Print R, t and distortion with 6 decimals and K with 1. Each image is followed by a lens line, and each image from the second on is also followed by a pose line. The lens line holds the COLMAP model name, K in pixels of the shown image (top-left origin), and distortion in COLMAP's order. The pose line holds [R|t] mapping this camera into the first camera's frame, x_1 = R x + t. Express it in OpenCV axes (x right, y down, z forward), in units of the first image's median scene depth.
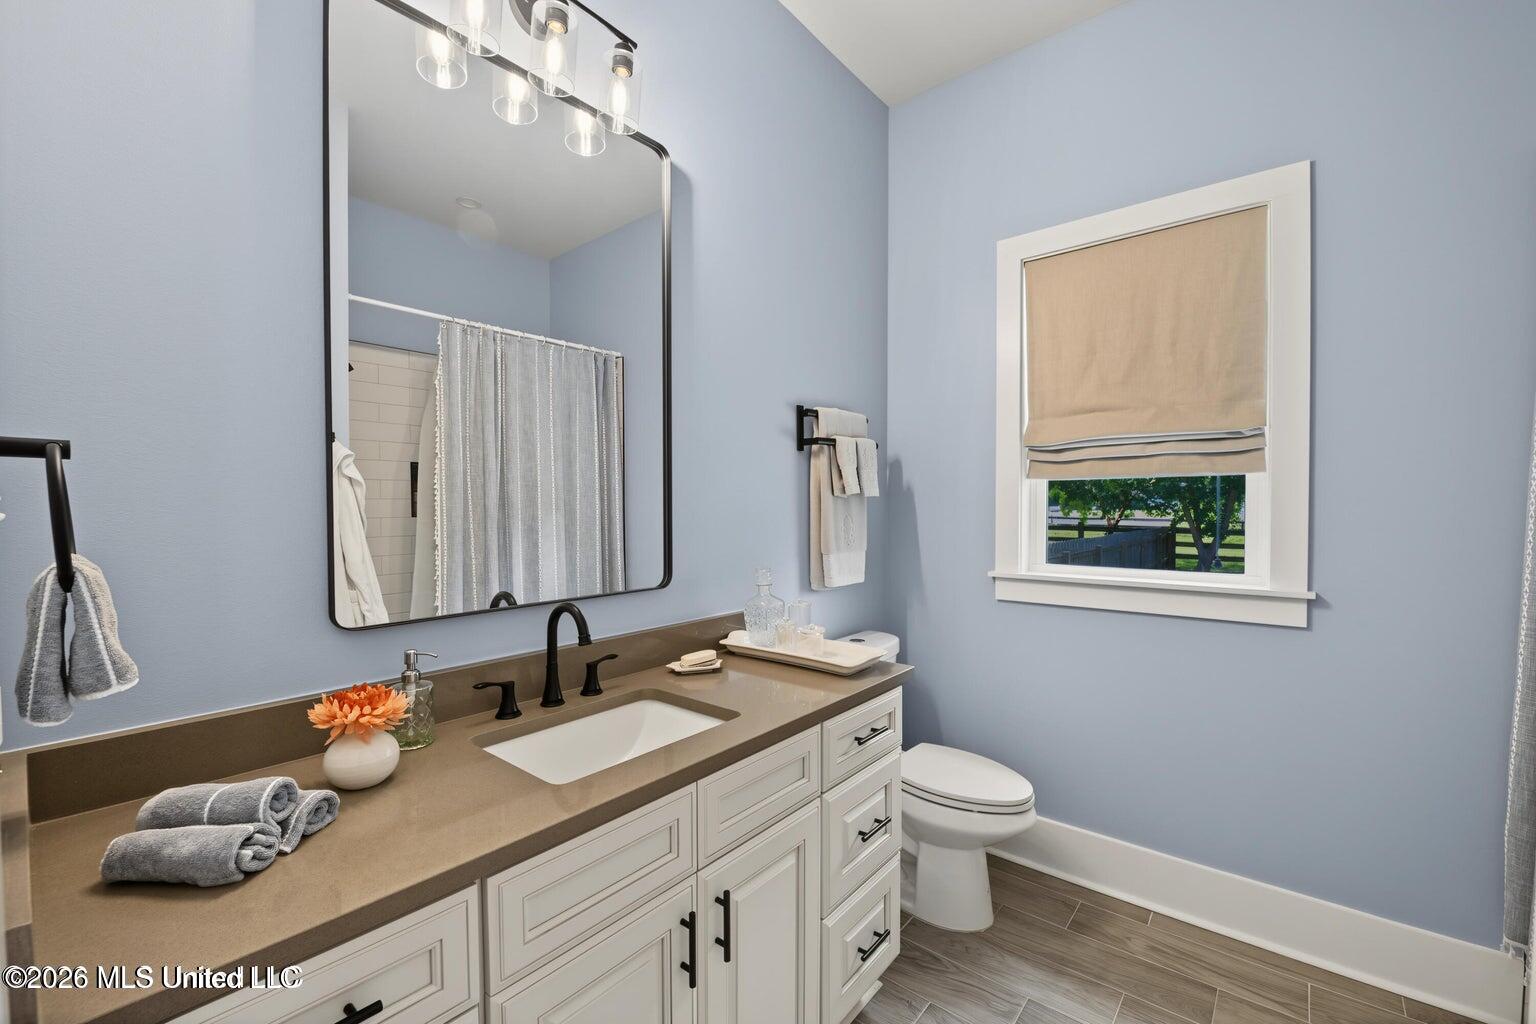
lens RADIAL K [[650.0, 0, 766.4], [0, 650.0, 515.3], [0, 0, 1]] dist [-0.009611, -0.002274]
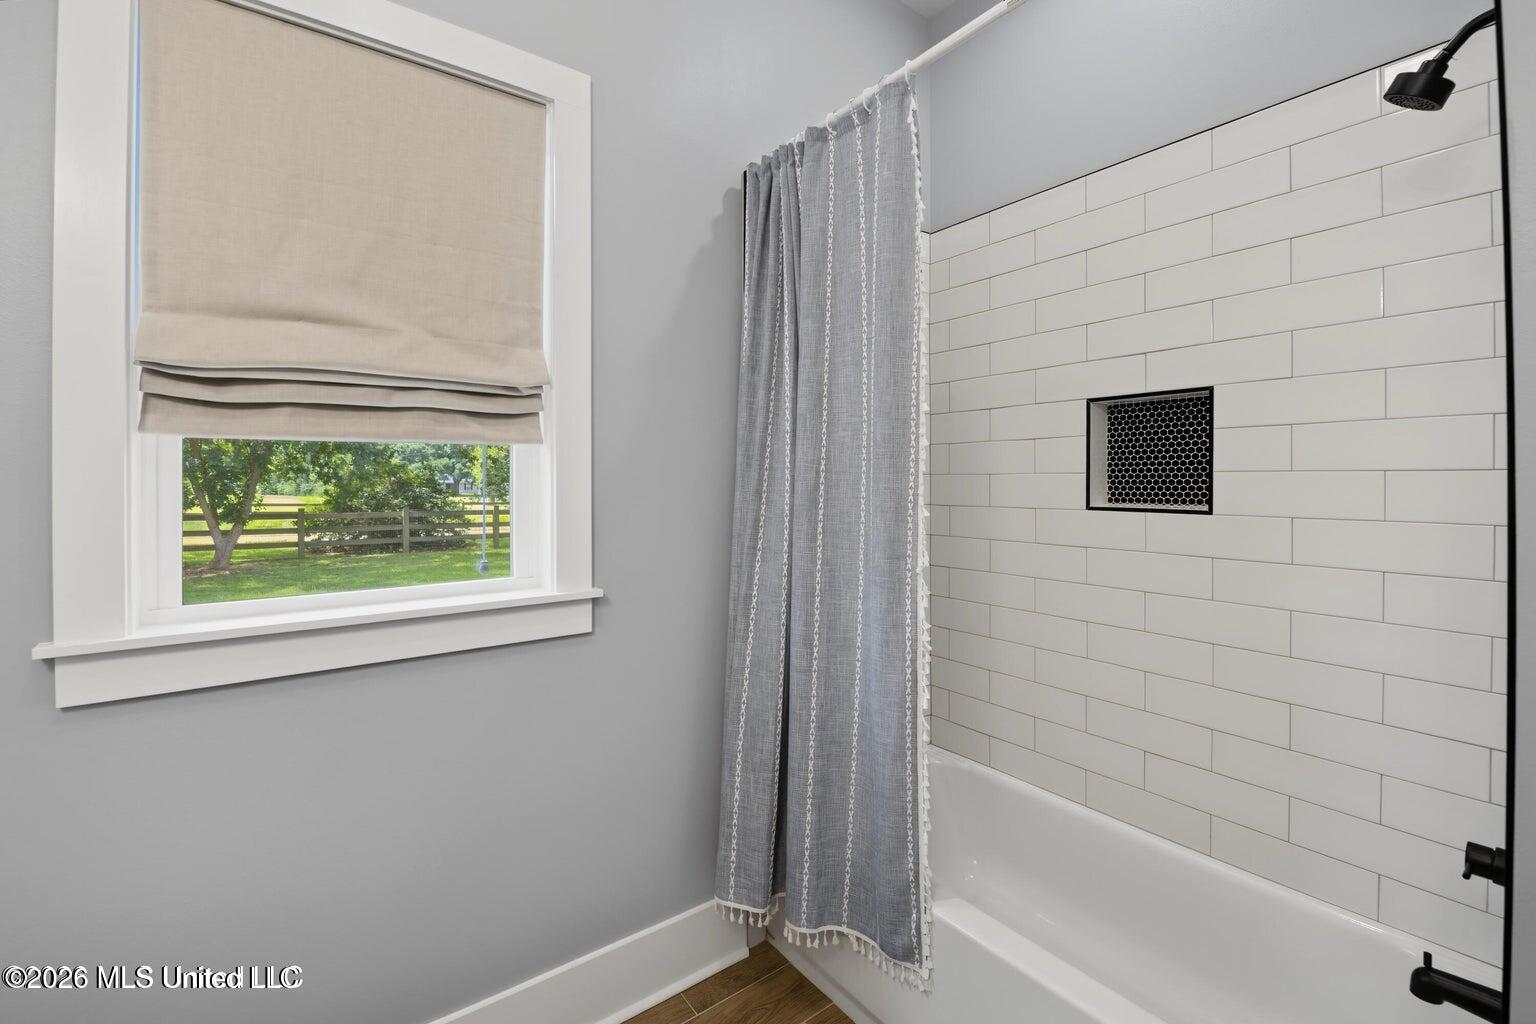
lens RADIAL K [[650.0, 0, 766.2], [0, 650.0, 487.0], [0, 0, 1]] dist [-0.009611, -0.002274]
pose [[0.231594, -0.006571, 0.972790, 0.061405], [0.020139, 0.999795, 0.001959, -0.009609], [-0.972604, 0.019137, 0.231679, 0.503313]]
